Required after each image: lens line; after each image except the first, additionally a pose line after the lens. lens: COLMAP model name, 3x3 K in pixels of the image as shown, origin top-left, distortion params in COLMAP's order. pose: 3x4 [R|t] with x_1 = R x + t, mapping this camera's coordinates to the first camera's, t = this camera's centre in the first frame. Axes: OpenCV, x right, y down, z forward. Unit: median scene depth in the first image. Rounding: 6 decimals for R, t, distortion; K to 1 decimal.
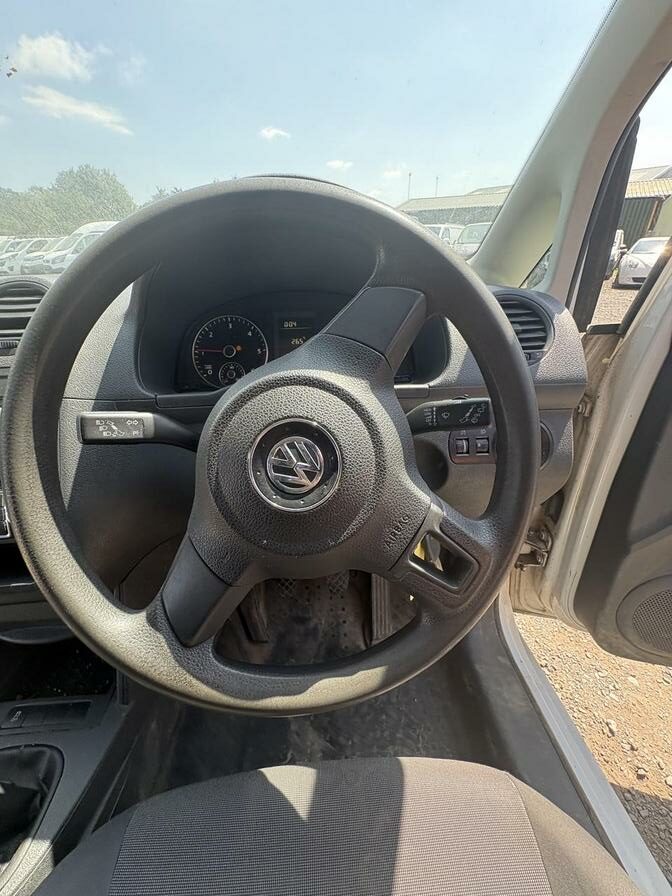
lens RADIAL K [[357.1, 0, 336.0], [0, 357.1, 448.0], [0, 0, 1]] dist [0.000890, -0.000668]
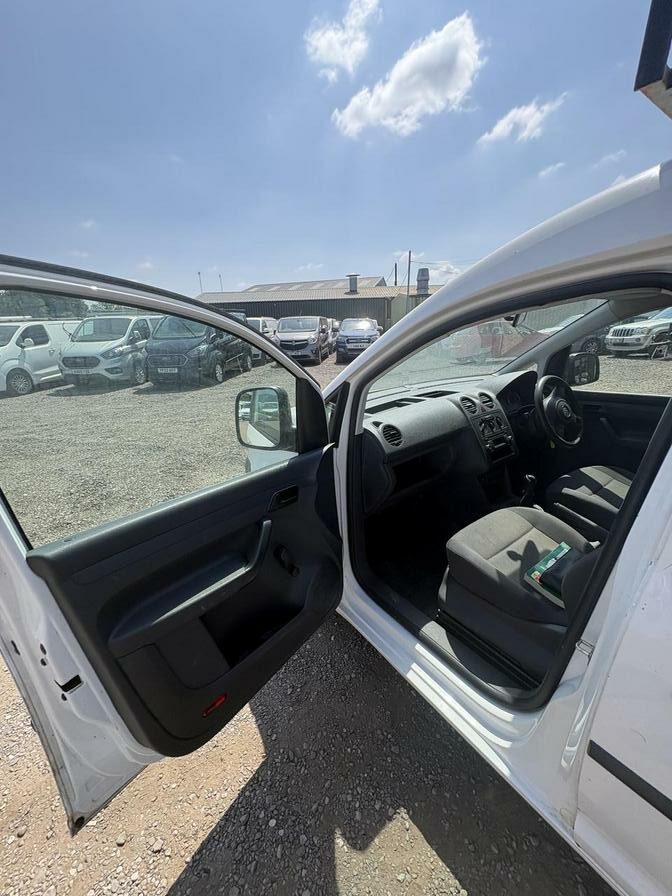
lens RADIAL K [[357.1, 0, 336.0], [0, 357.1, 448.0], [0, 0, 1]] dist [0.000890, -0.000668]
pose [[0.857355, -0.184727, 0.480435, -0.101957], [0.272906, 0.954528, -0.119995, 0.004794], [-0.436422, 0.233992, 0.868783, -0.041054]]
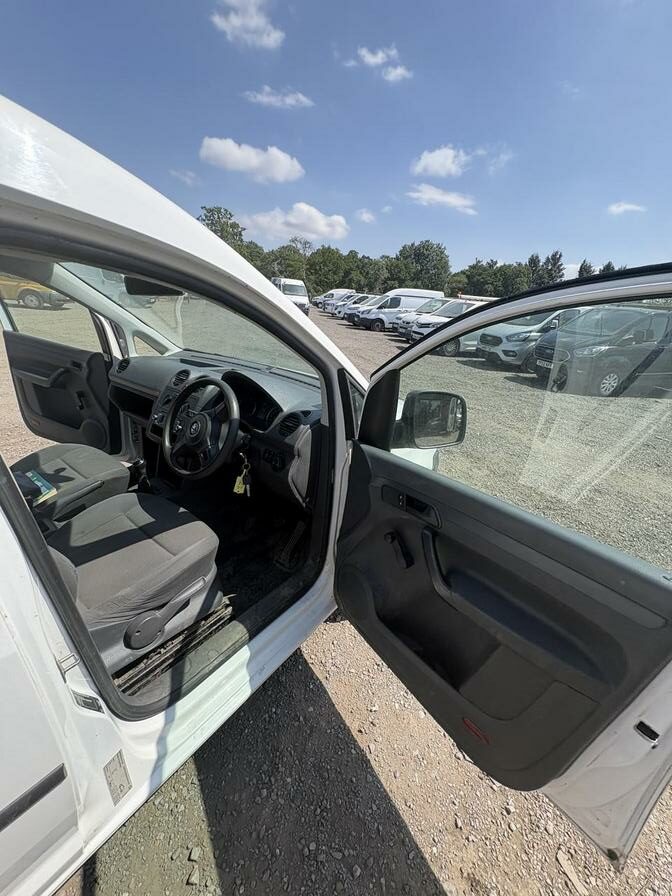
lens RADIAL K [[354.8, 0, 334.7], [0, 354.8, 446.4], [0, 0, 1]] dist [0.008436, 0.000039]
pose [[0.748969, 0.335502, -0.571387, 0.058975], [-0.414402, 0.910051, -0.008839, -0.006798], [0.517026, 0.243404, 0.820633, -0.028757]]
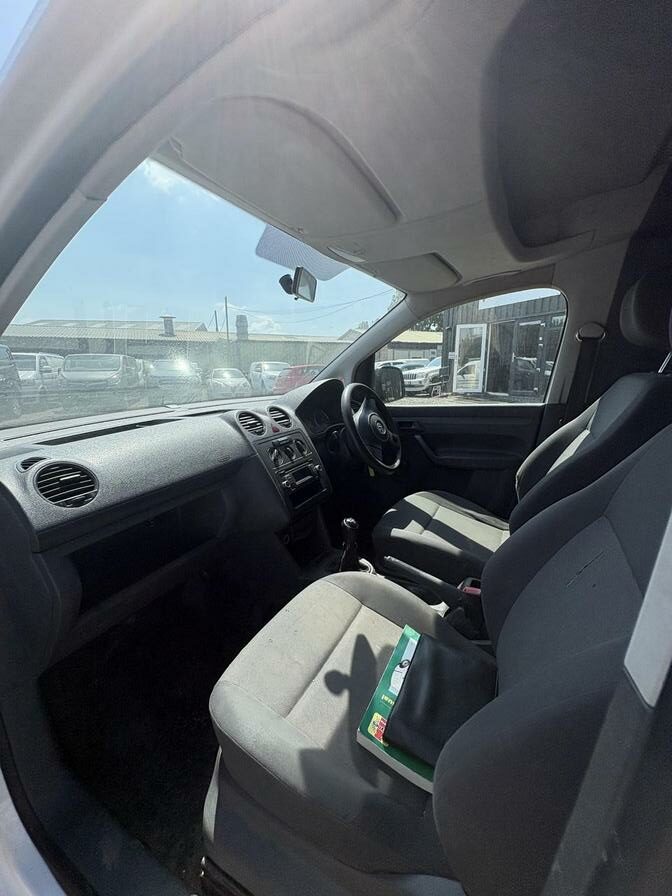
lens RADIAL K [[357.1, 0, 336.0], [0, 357.1, 448.0], [0, 0, 1]] dist [0.000890, -0.000668]
pose [[0.542495, -0.175702, 0.821479, -0.068398], [0.413118, 0.907264, -0.078769, 0.006675], [-0.731459, 0.382100, 0.564772, -0.020827]]
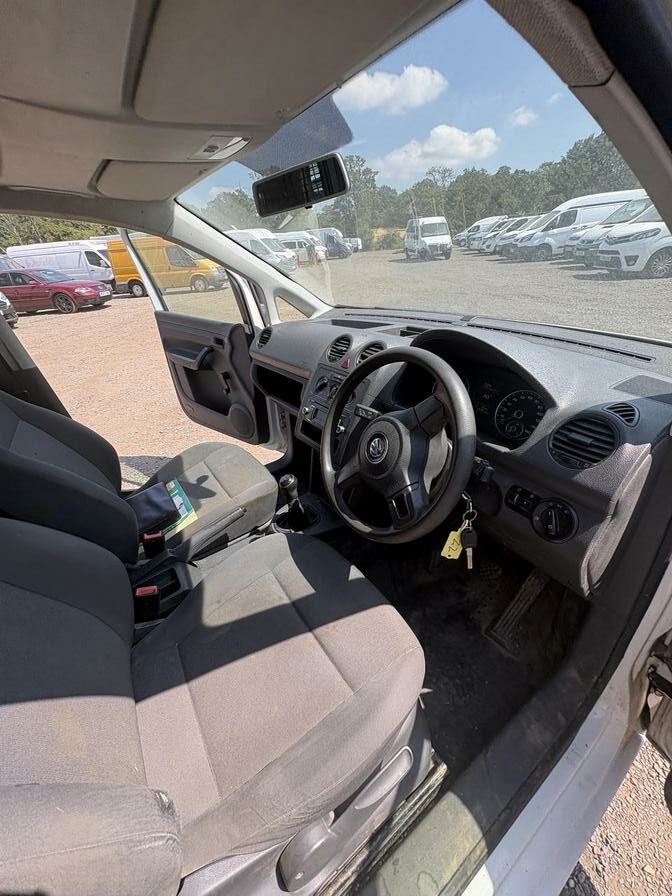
lens RADIAL K [[357.1, 0, 336.0], [0, 357.1, 448.0], [0, 0, 1]] dist [0.000890, -0.000668]
pose [[0.501077, 0.410907, -0.761628, 0.024347], [-0.363723, 0.898575, 0.245497, -0.006822], [0.785257, 0.154009, 0.599711, -0.012656]]
